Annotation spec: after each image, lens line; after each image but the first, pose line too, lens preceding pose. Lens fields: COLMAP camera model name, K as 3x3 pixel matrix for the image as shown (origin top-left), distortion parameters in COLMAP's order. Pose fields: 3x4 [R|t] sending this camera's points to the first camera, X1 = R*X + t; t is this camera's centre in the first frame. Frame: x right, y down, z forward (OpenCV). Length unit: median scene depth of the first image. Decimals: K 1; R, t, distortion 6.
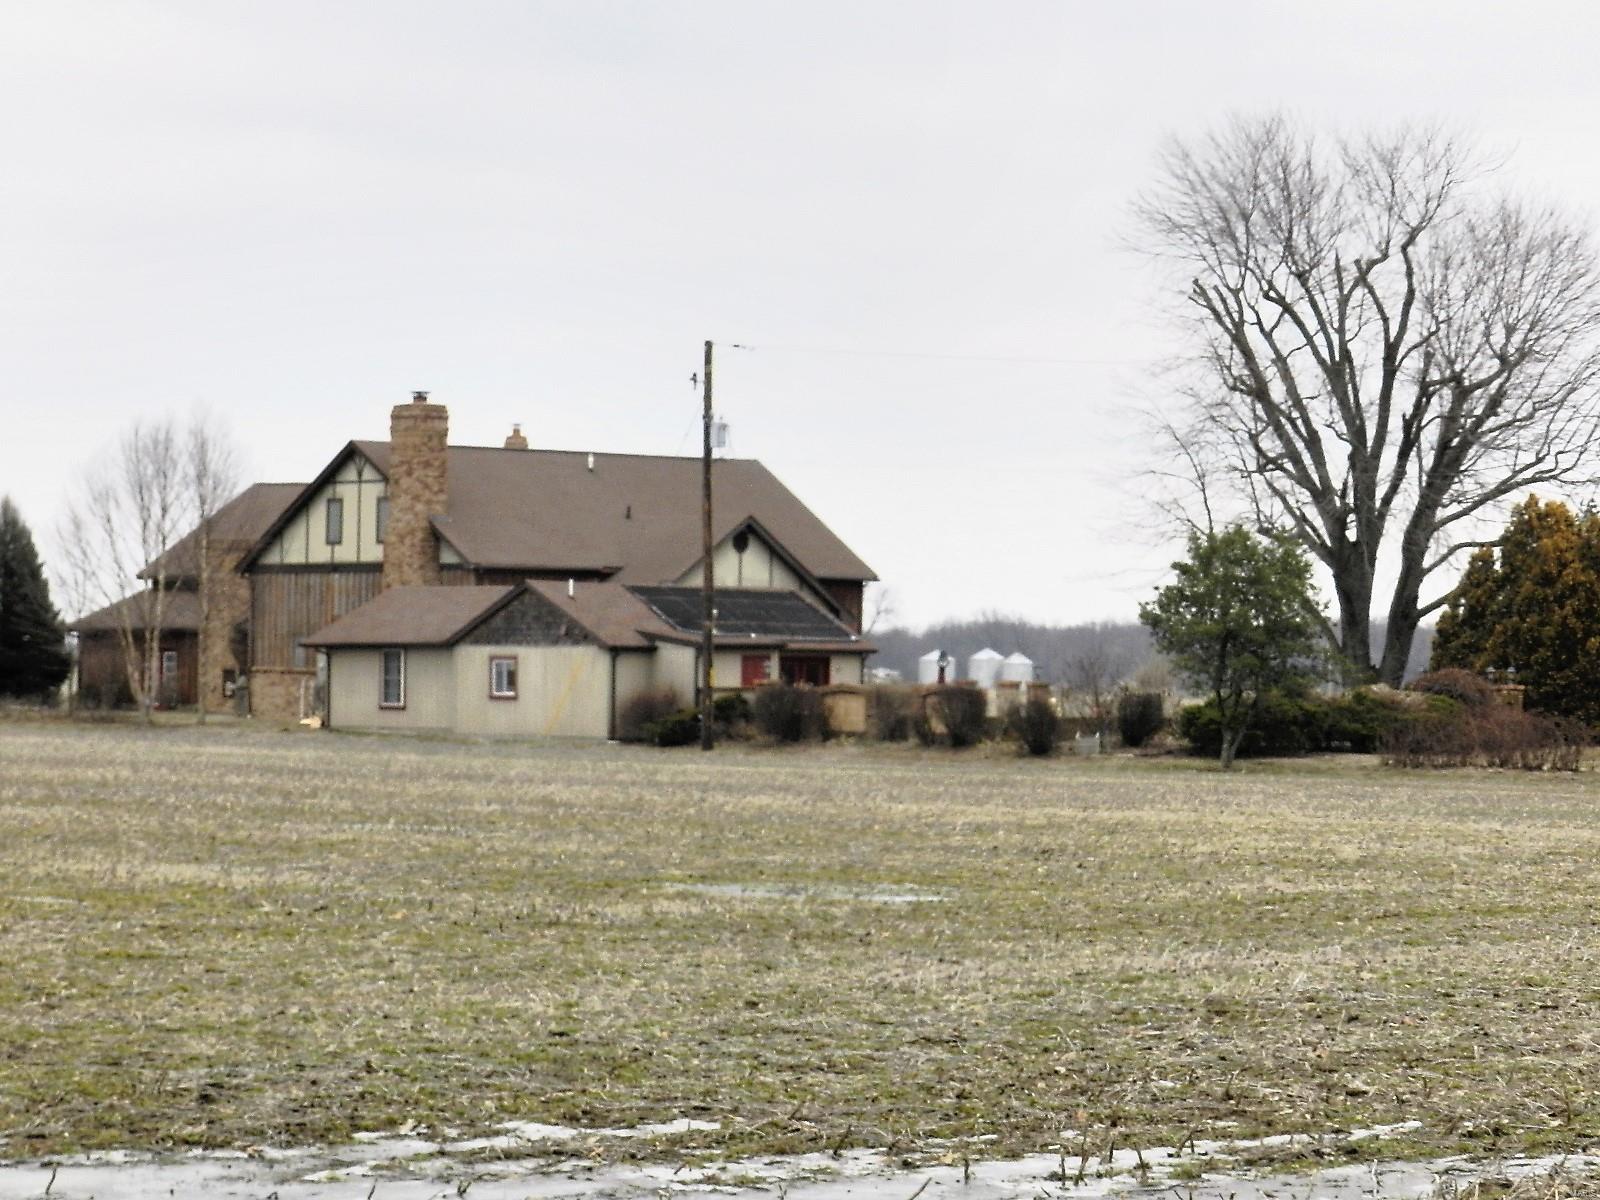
lens RADIAL K [[4659.4, 0, 800.0], [0, 4659.4, 600.0], [0, 0, 1]] dist [-0.102984, -0.497246]
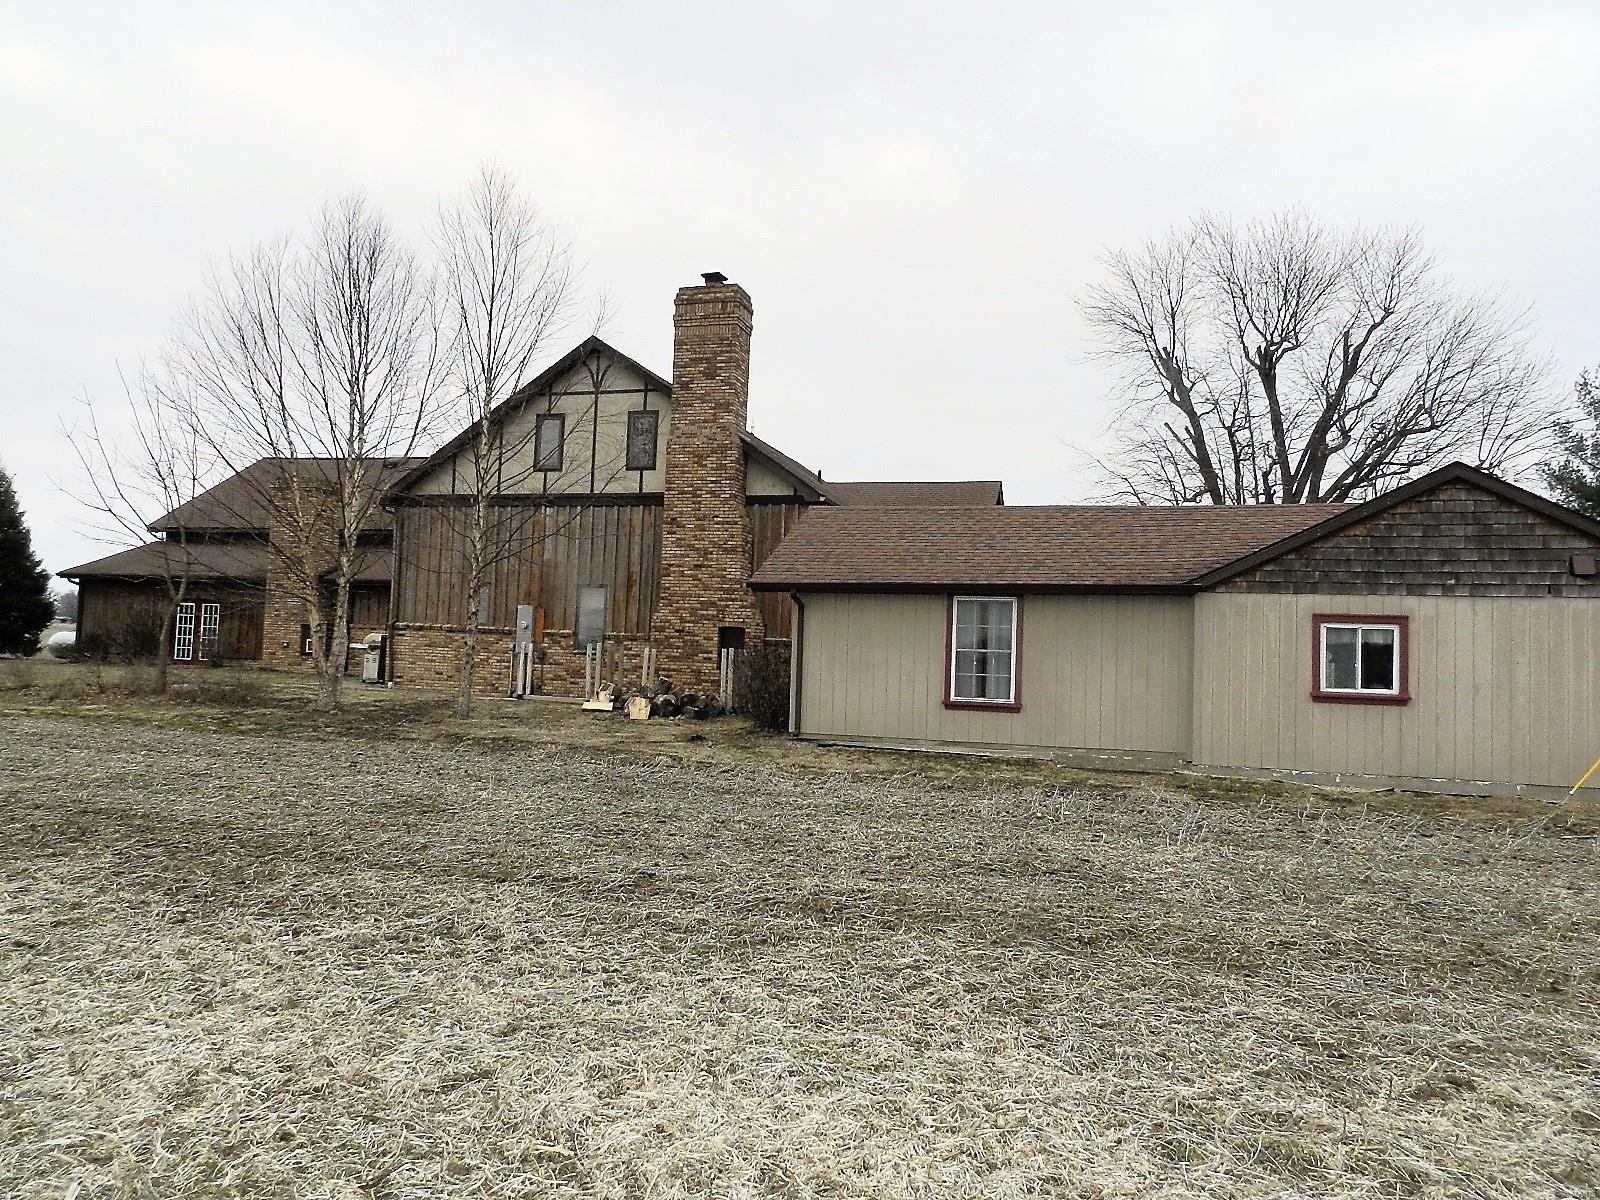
lens RADIAL K [[1086.6, 0, 809.3], [0, 1086.6, 601.4], [0, 0, 1]] dist [0.029281, -0.001828]
pose [[0.869753, 0.046434, 0.491298, -0.151899], [-0.036809, 0.998894, -0.029244, 0.014117], [-0.492113, 0.007351, 0.870500, 0.817578]]
